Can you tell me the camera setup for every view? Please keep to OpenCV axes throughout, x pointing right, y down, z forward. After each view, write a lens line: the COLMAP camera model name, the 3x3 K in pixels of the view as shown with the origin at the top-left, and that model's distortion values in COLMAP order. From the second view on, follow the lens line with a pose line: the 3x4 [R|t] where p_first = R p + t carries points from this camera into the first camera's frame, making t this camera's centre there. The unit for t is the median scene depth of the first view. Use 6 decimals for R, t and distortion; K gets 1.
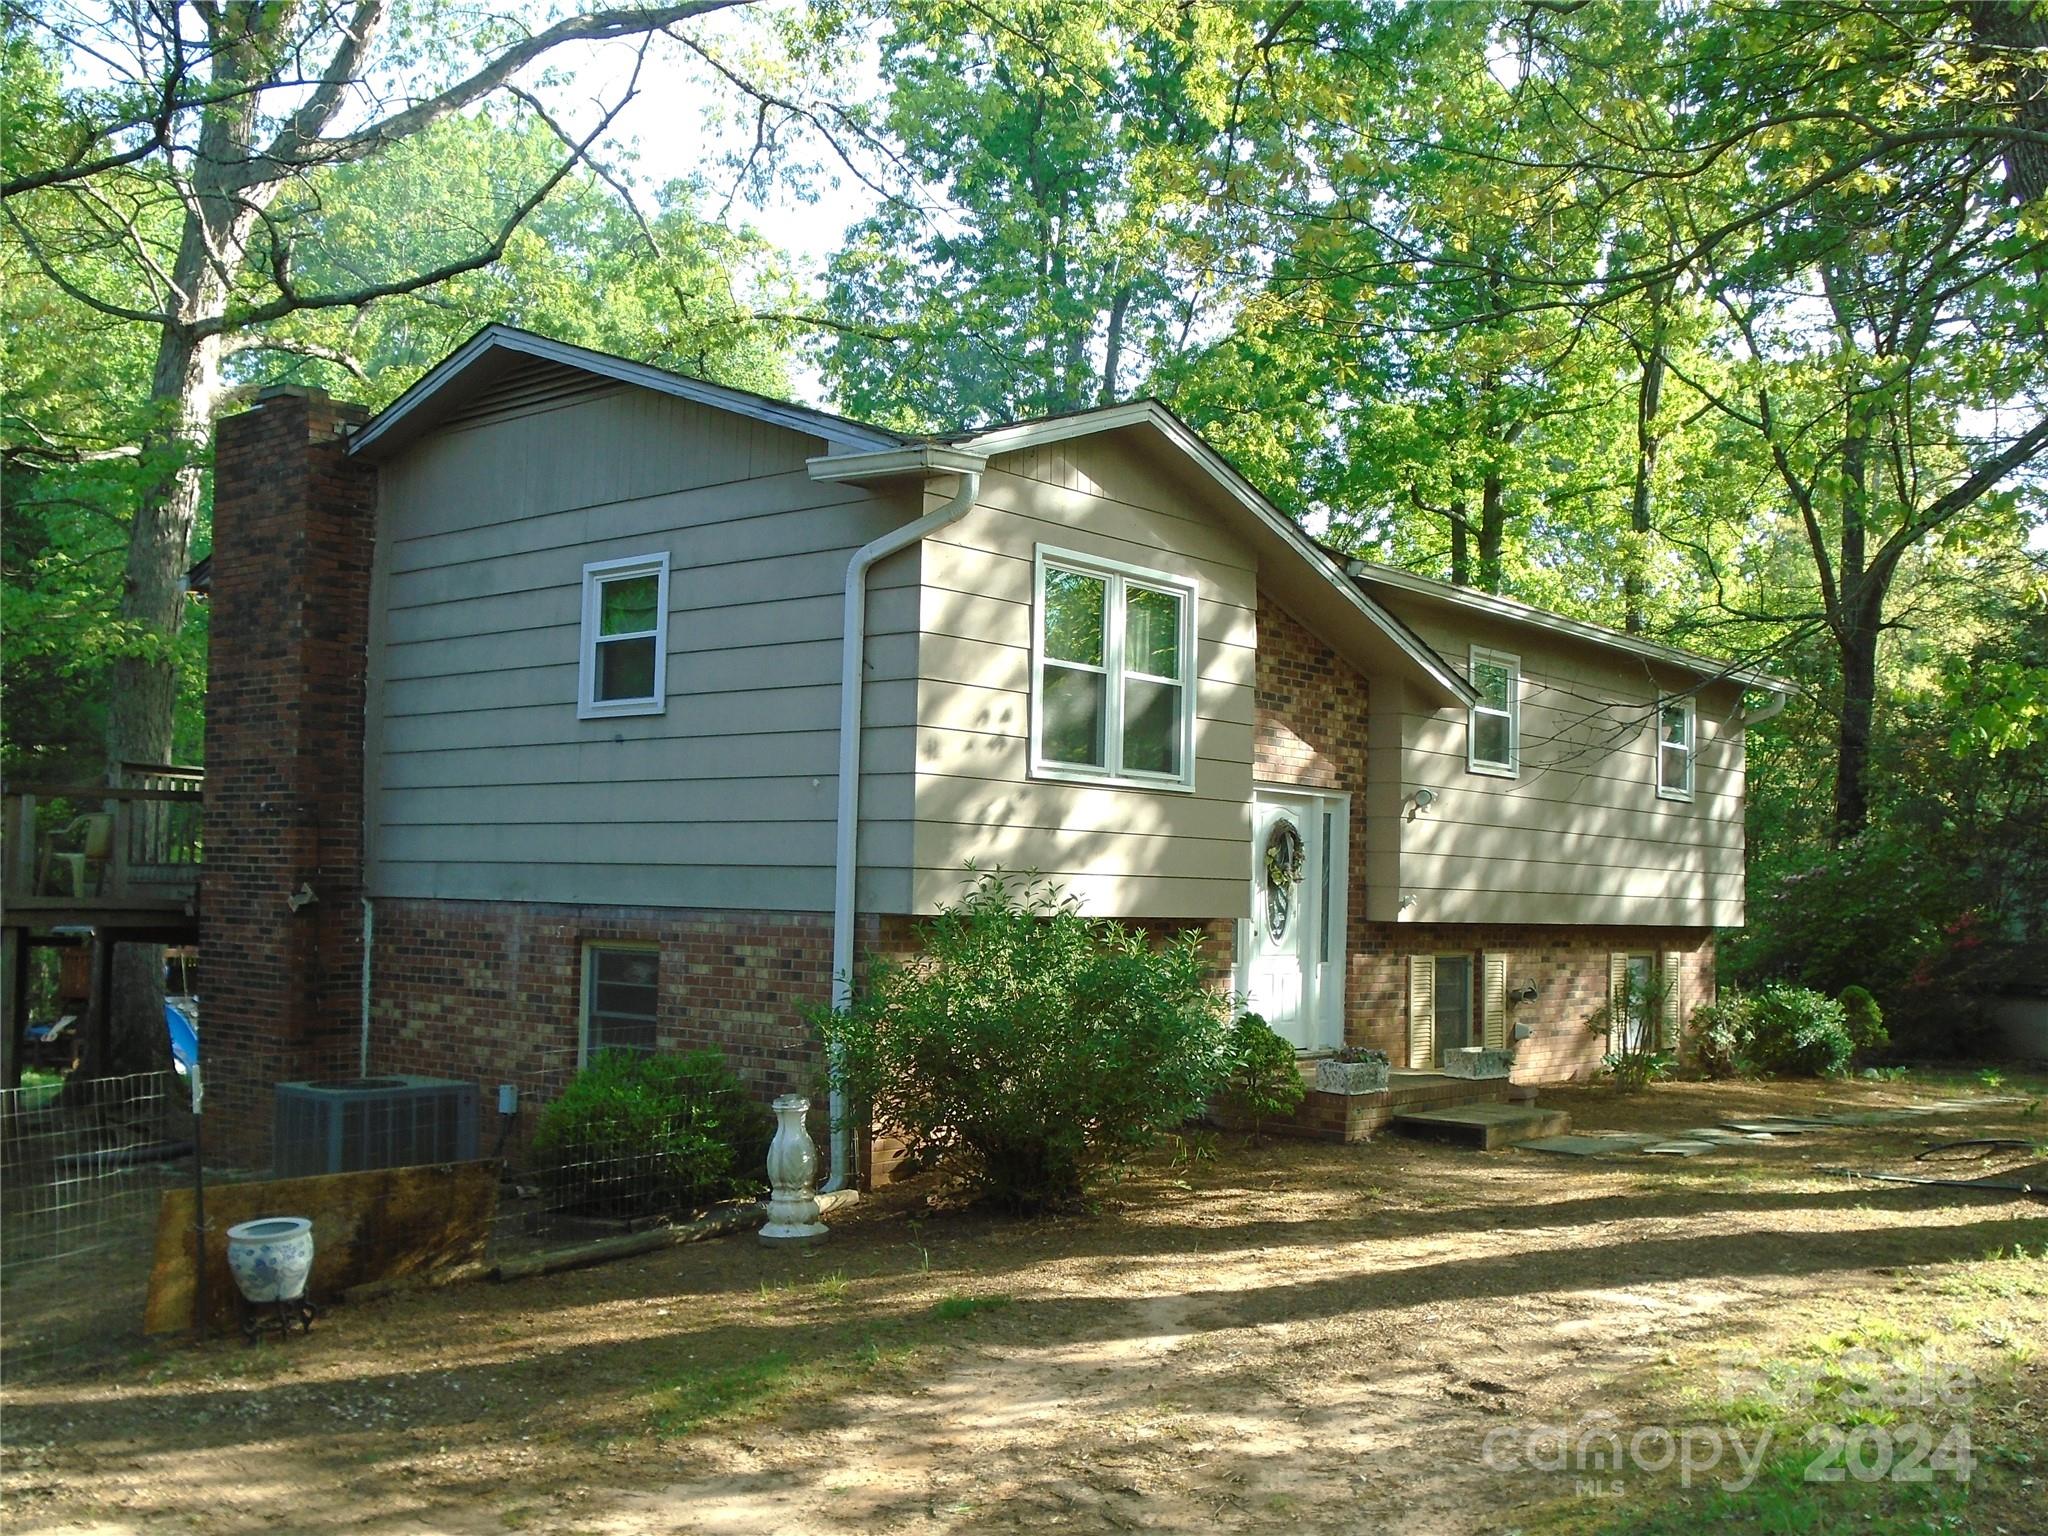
lens RADIAL K [[2052.9, 0, 1034.4], [0, 2052.9, 779.2], [0, 0, 1]] dist [-0.125365, 0.000000]
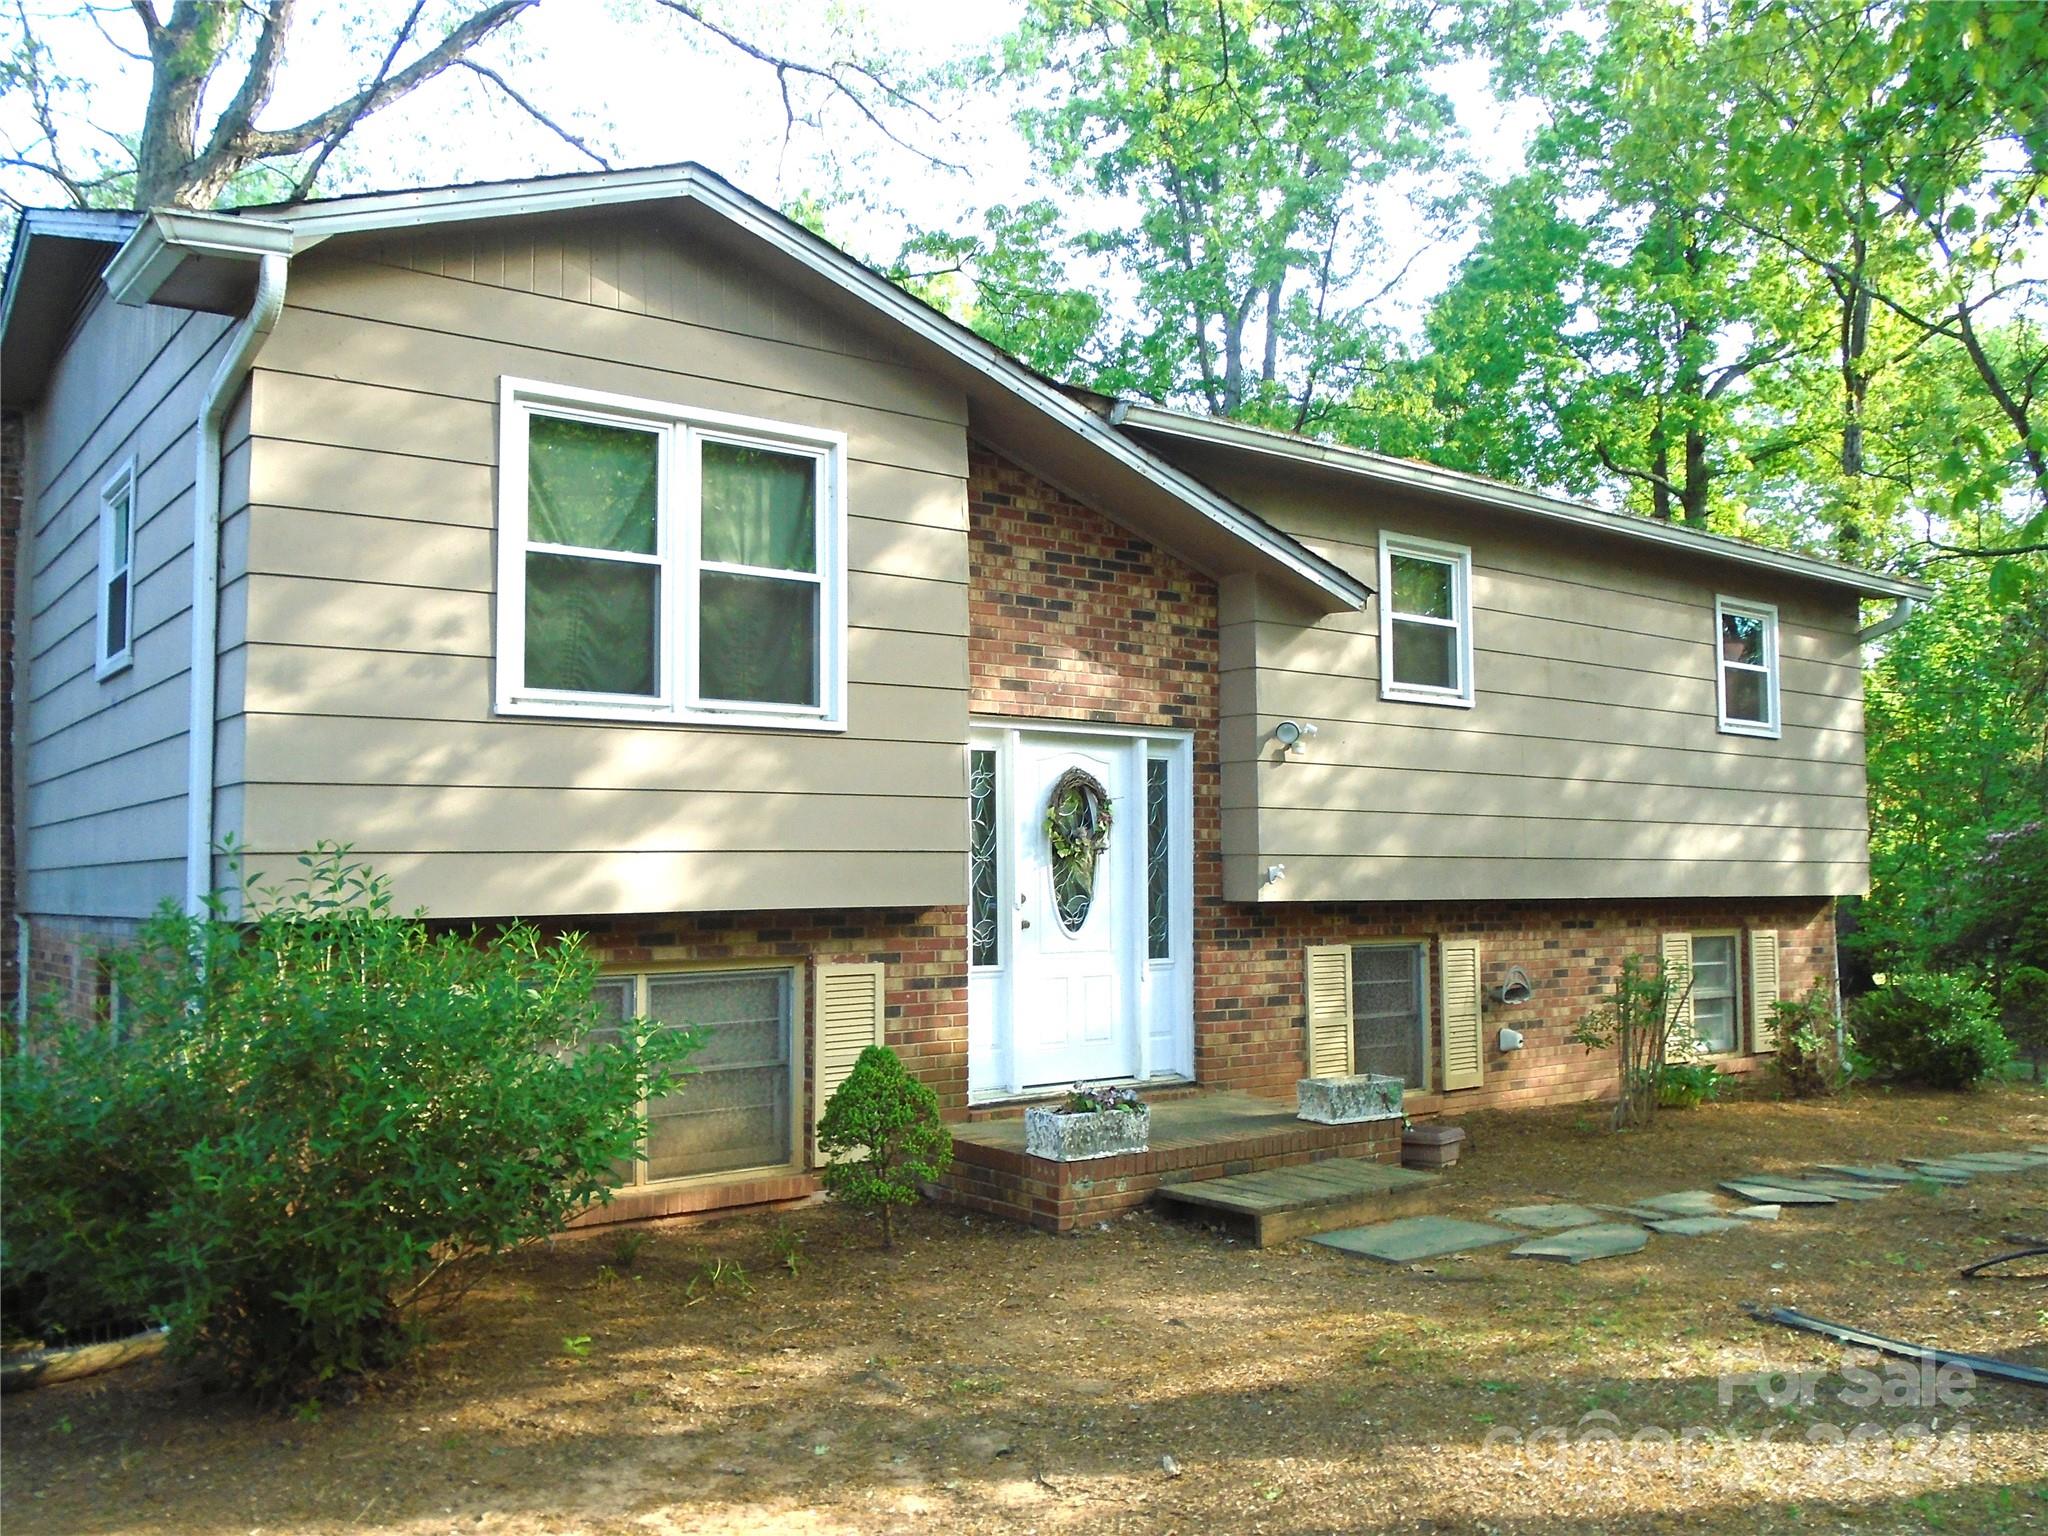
lens RADIAL K [[1760.8, 0, 1029.3], [0, 1760.8, 824.0], [0, 0, 1]] dist [-0.100735, 0.021005]
pose [[0.976879, -0.041889, -0.209649, 0.225077], [0.045830, 0.998852, 0.013973, 0.027976], [0.208823, -0.023258, 0.977677, 0.353844]]
